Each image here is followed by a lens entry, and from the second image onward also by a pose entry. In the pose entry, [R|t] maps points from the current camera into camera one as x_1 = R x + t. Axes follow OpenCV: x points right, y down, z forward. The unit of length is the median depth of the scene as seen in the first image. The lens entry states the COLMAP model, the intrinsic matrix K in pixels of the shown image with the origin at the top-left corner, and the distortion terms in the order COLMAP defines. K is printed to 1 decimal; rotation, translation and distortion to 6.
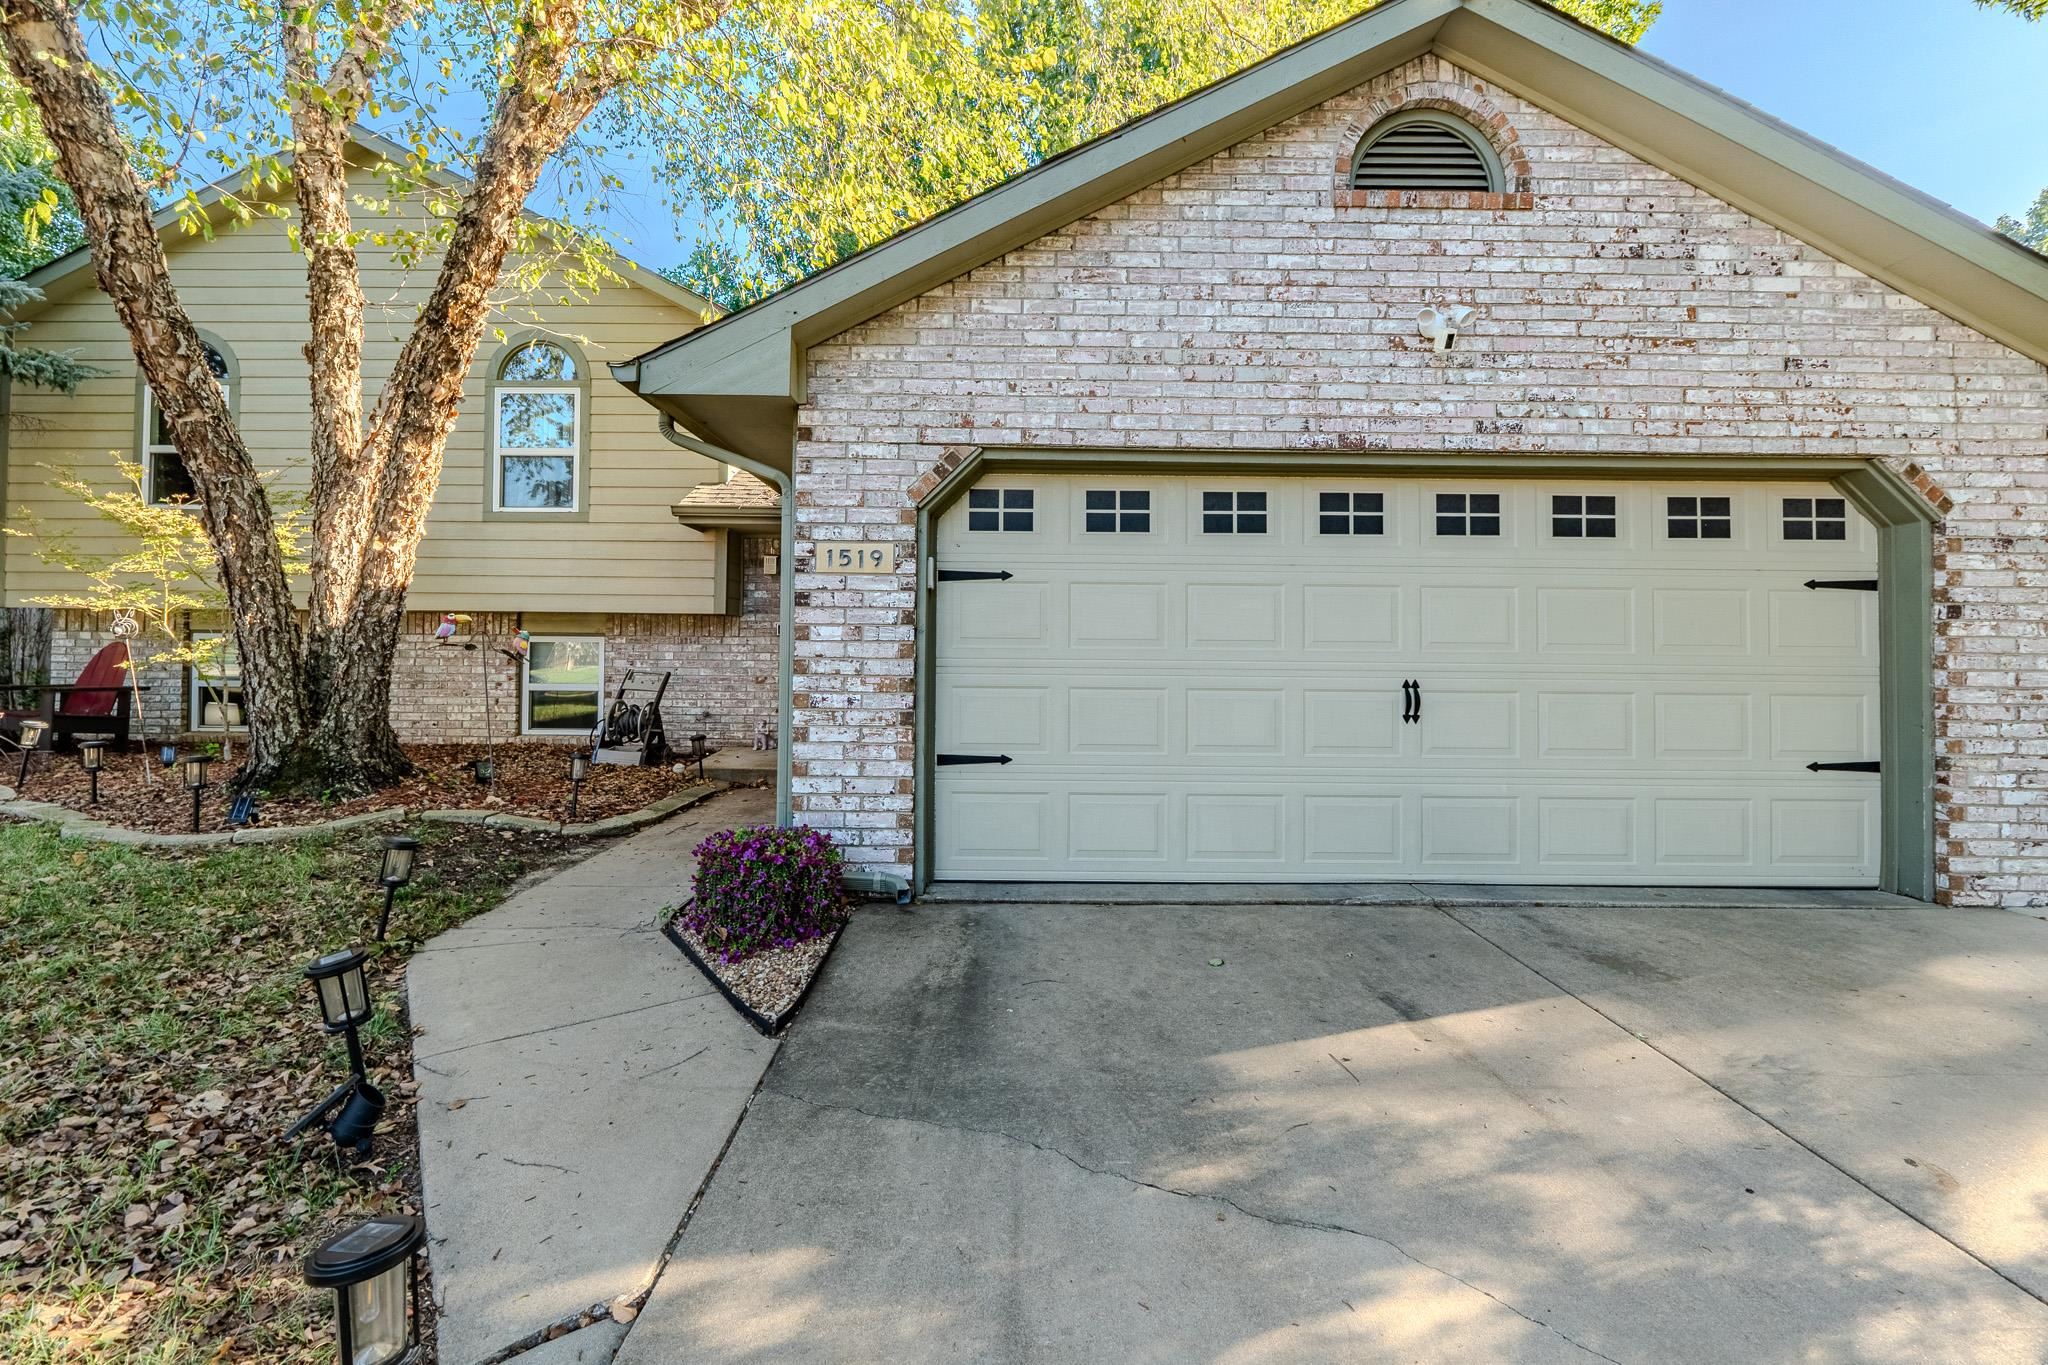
lens RADIAL K [[1073.5, 0, 1026.5], [0, 1073.5, 648.7], [0, 0, 1]] dist [-0.013272, -0.000600]
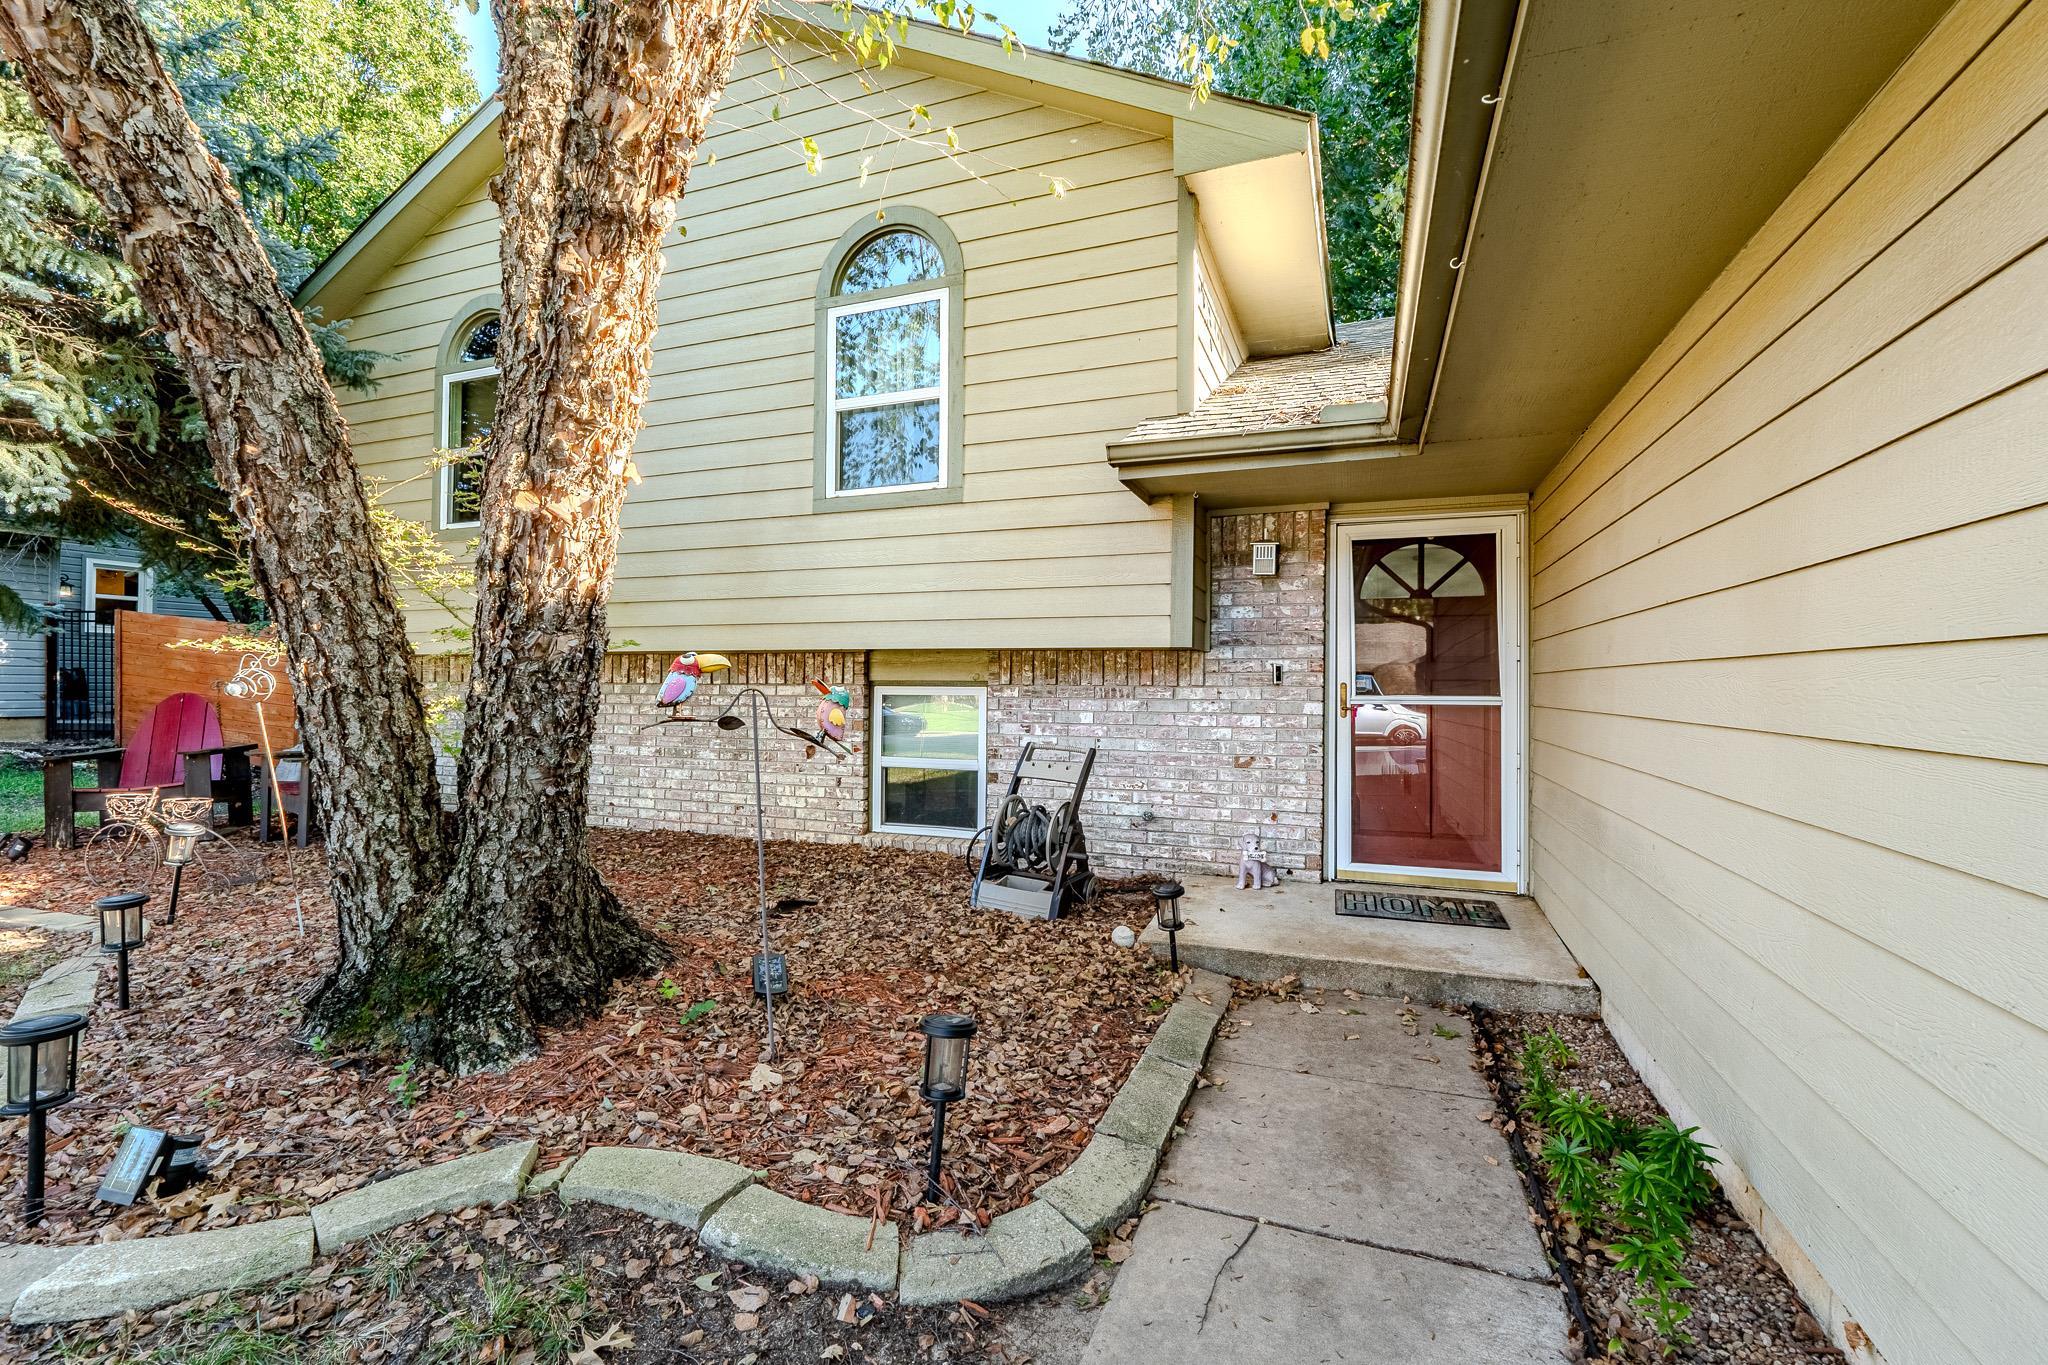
lens RADIAL K [[879.0, 0, 1030.4], [0, 879.0, 686.5], [0, 0, 1]] dist [-0.006264, -0.000375]
pose [[0.952765, -0.004177, -0.303680, -0.265698], [0.006117, 0.999967, 0.005436, -0.017830], [0.303647, -0.007037, 0.952759, 0.643106]]
